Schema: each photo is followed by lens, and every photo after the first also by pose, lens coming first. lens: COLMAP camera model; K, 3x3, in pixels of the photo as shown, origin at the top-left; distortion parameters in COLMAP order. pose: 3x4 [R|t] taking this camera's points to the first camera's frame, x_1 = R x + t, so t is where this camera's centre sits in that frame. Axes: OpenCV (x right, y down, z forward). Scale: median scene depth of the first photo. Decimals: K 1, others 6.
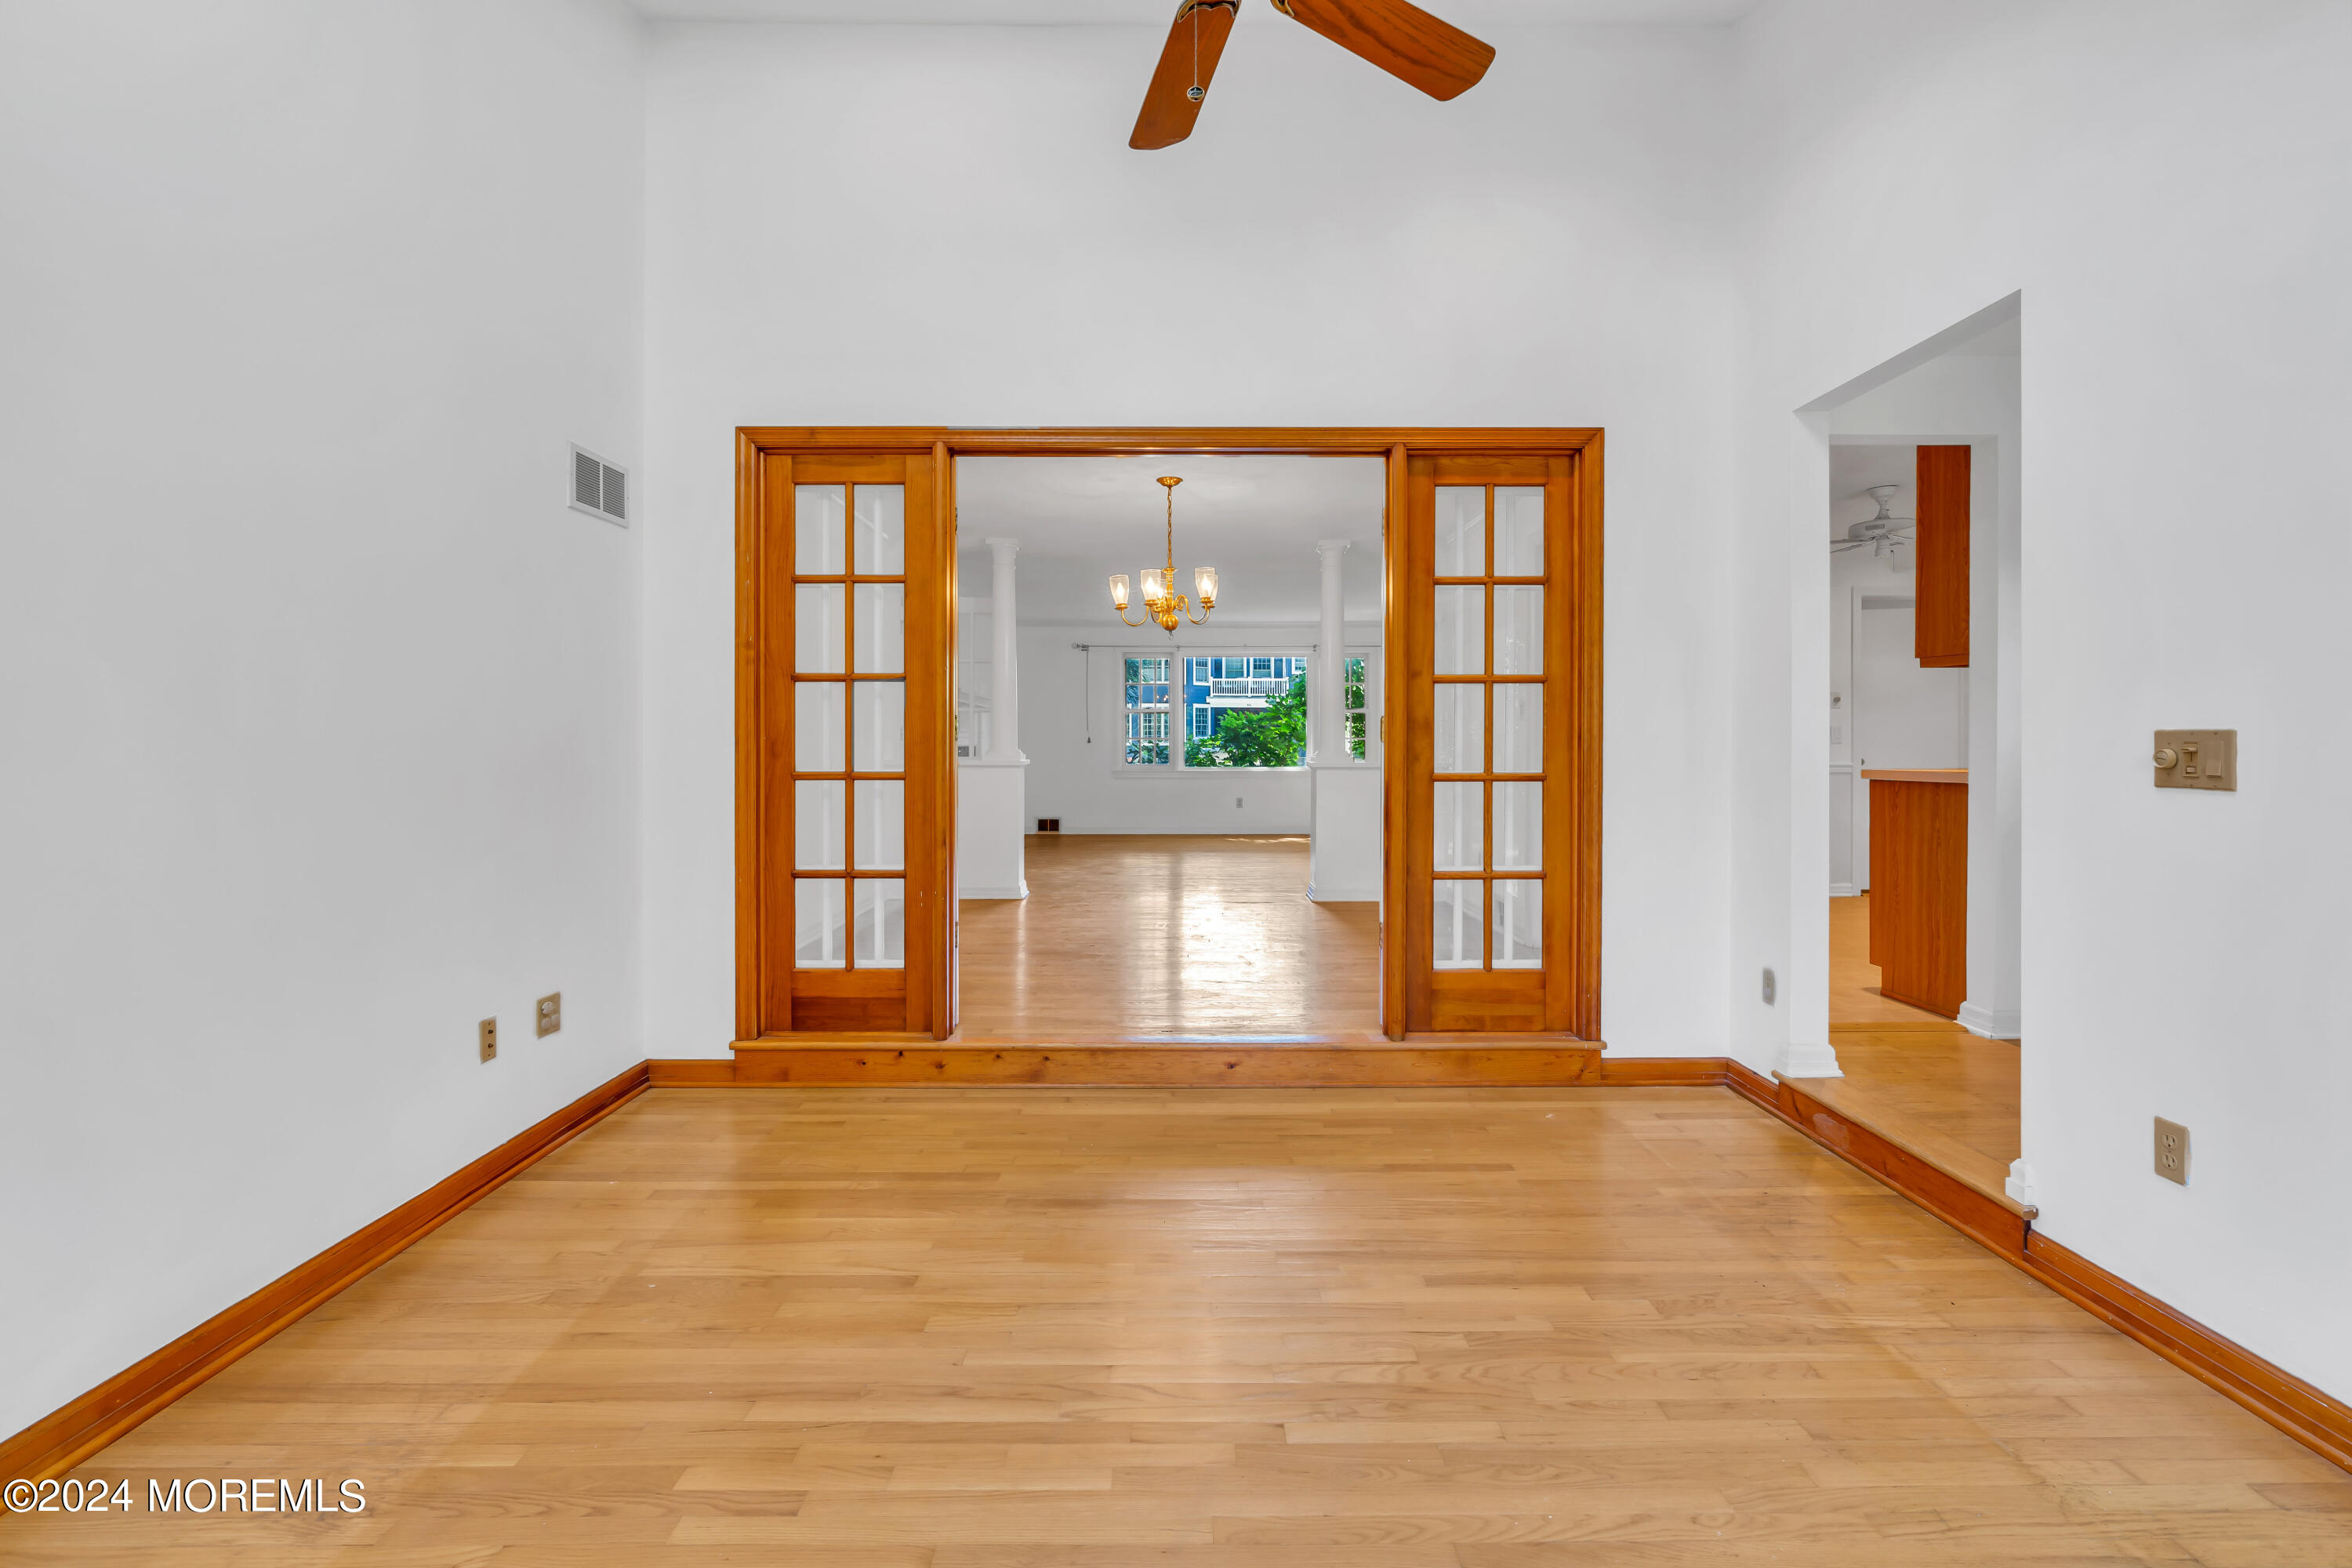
lens RADIAL K [[1070.3, 0, 1180.0], [0, 1070.3, 760.2], [0, 0, 1]] dist [-0.008319, 0.001140]
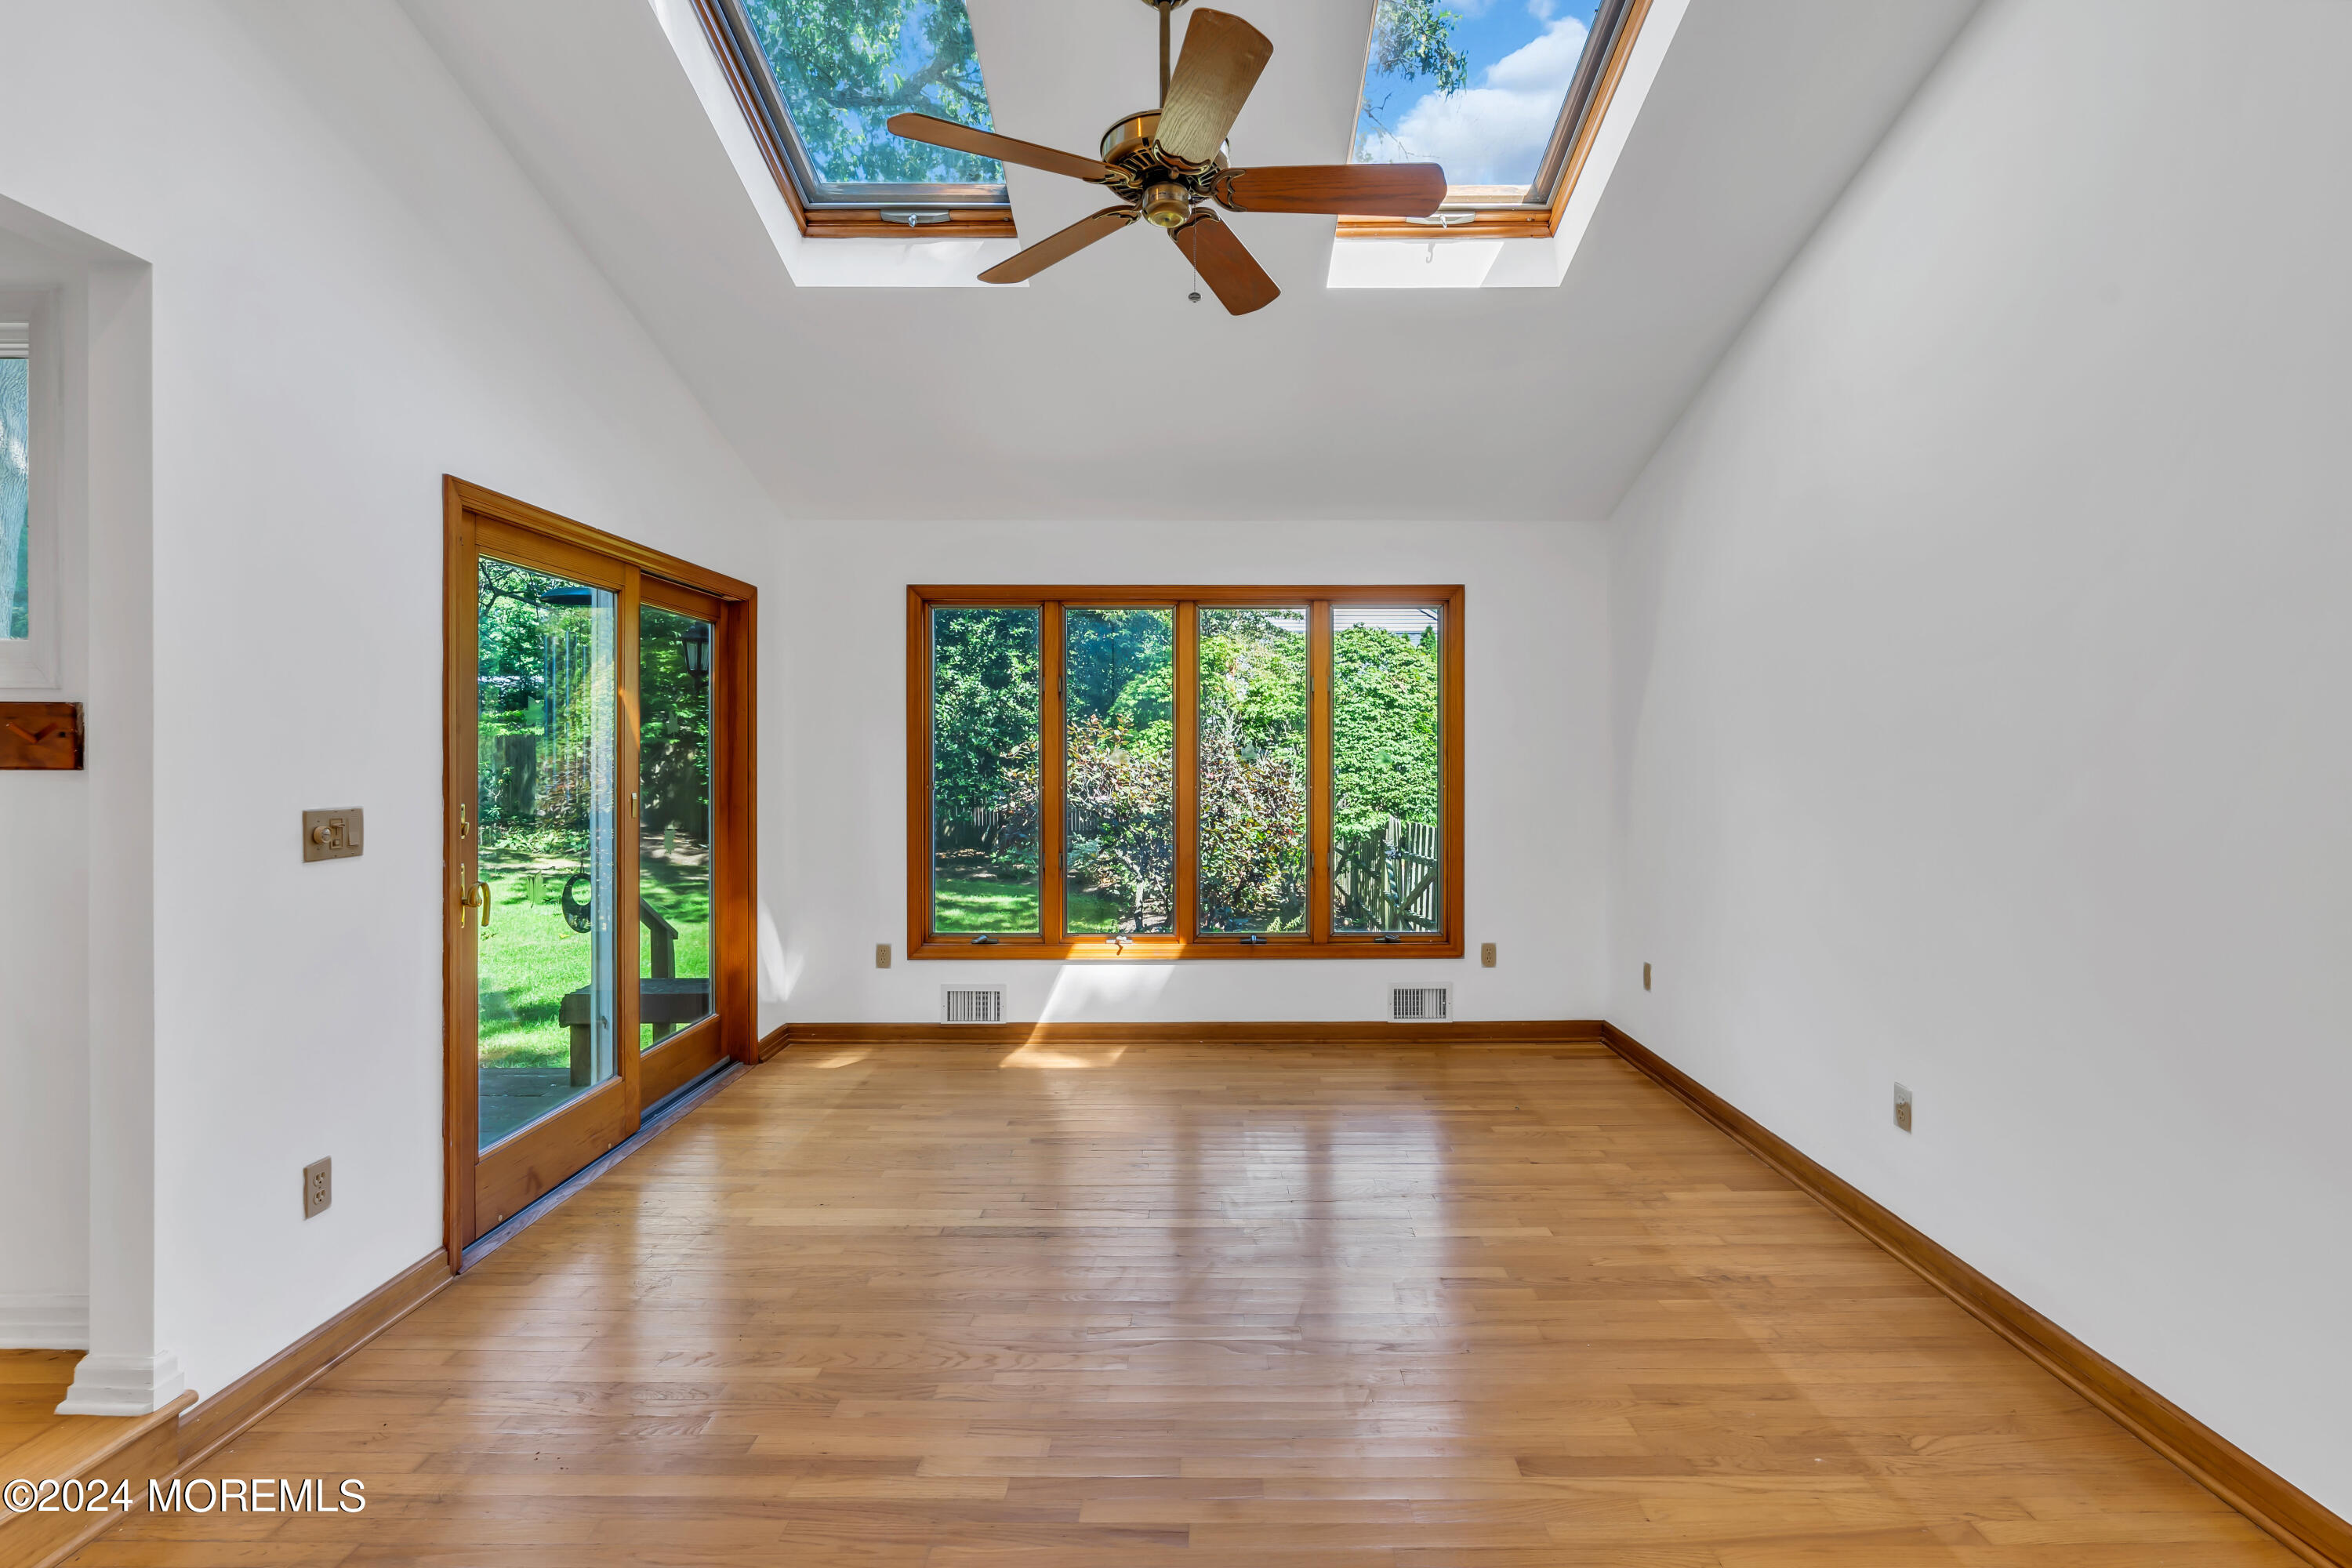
lens RADIAL K [[1076.5, 0, 1184.7], [0, 1076.5, 741.4], [0, 0, 1]] dist [-0.017608, 0.008524]
pose [[-0.999723, 0.000927, 0.023522, -0.003619], [0.001287, 0.999882, 0.015291, -0.113494], [-0.023505, 0.015317, -0.999606, 2.063766]]
